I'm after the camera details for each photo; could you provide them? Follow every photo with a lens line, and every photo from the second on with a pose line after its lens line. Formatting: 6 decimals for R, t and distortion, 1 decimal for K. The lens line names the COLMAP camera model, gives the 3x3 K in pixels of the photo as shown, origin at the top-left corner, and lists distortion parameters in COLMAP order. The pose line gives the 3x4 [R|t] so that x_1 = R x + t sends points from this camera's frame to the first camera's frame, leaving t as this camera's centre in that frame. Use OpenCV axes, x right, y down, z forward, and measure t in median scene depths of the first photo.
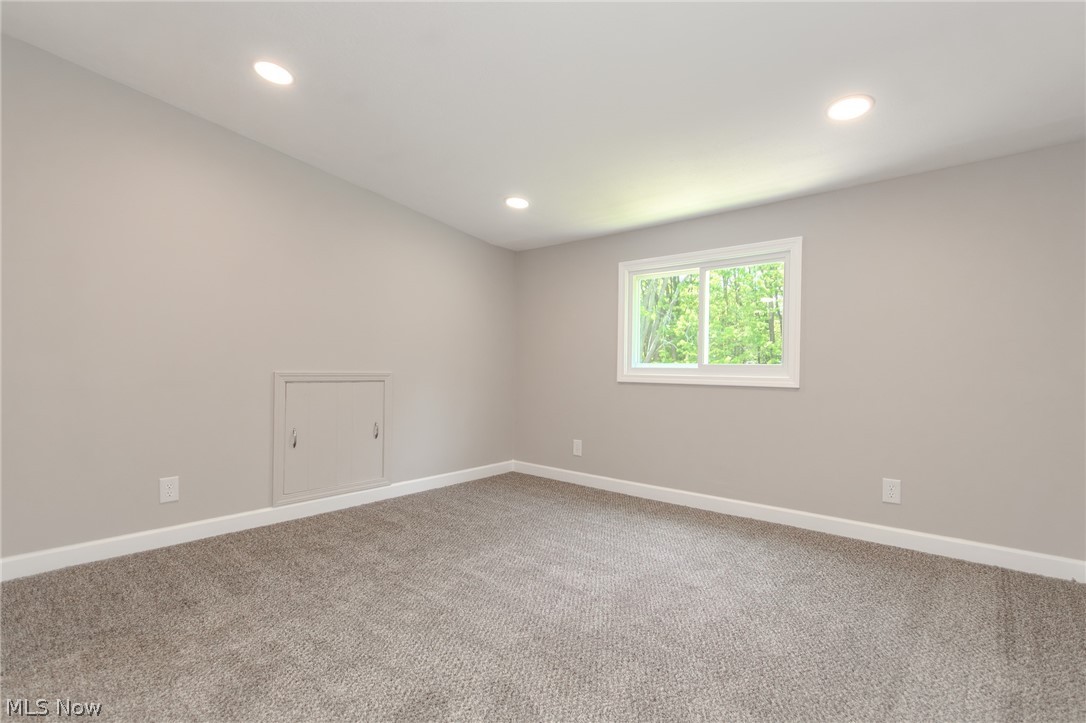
lens RADIAL K [[505.0, 0, 541.7], [0, 505.0, 364.7], [0, 0, 1]] dist [0.014090, -0.008971]
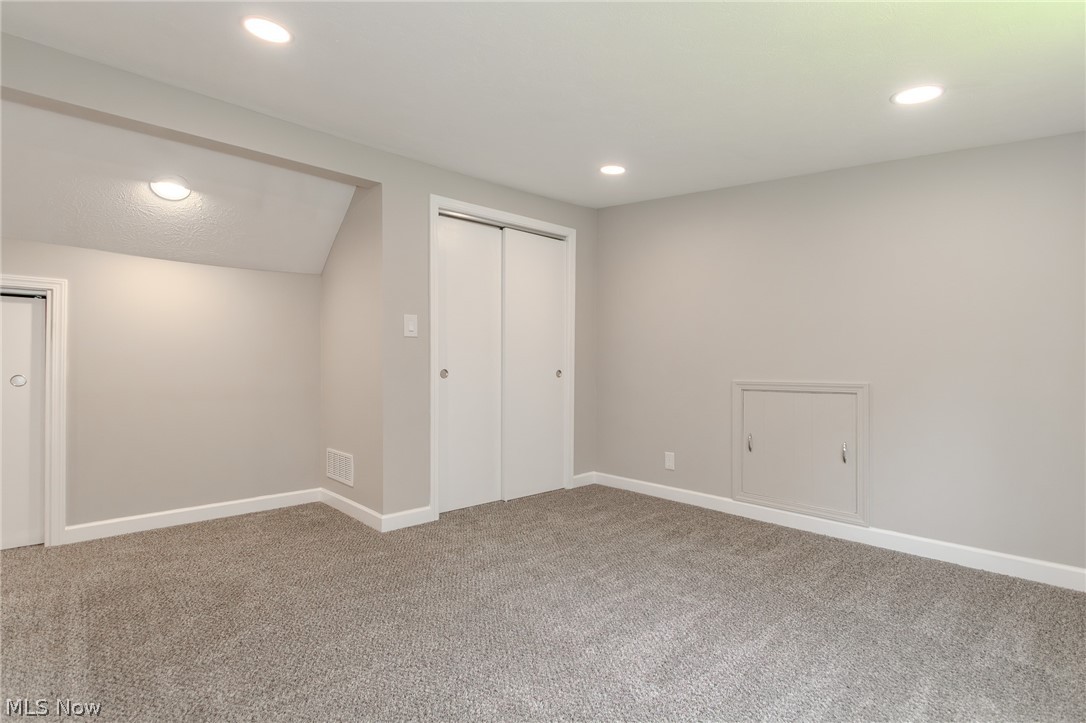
lens RADIAL K [[505.0, 0, 541.8], [0, 505.0, 364.7], [0, 0, 1]] dist [0.014090, -0.008971]
pose [[-0.129717, -0.020444, -0.991340, 0.642214], [0.008377, 0.999729, -0.021713, -0.000848], [0.991516, -0.011121, -0.129510, 0.705466]]
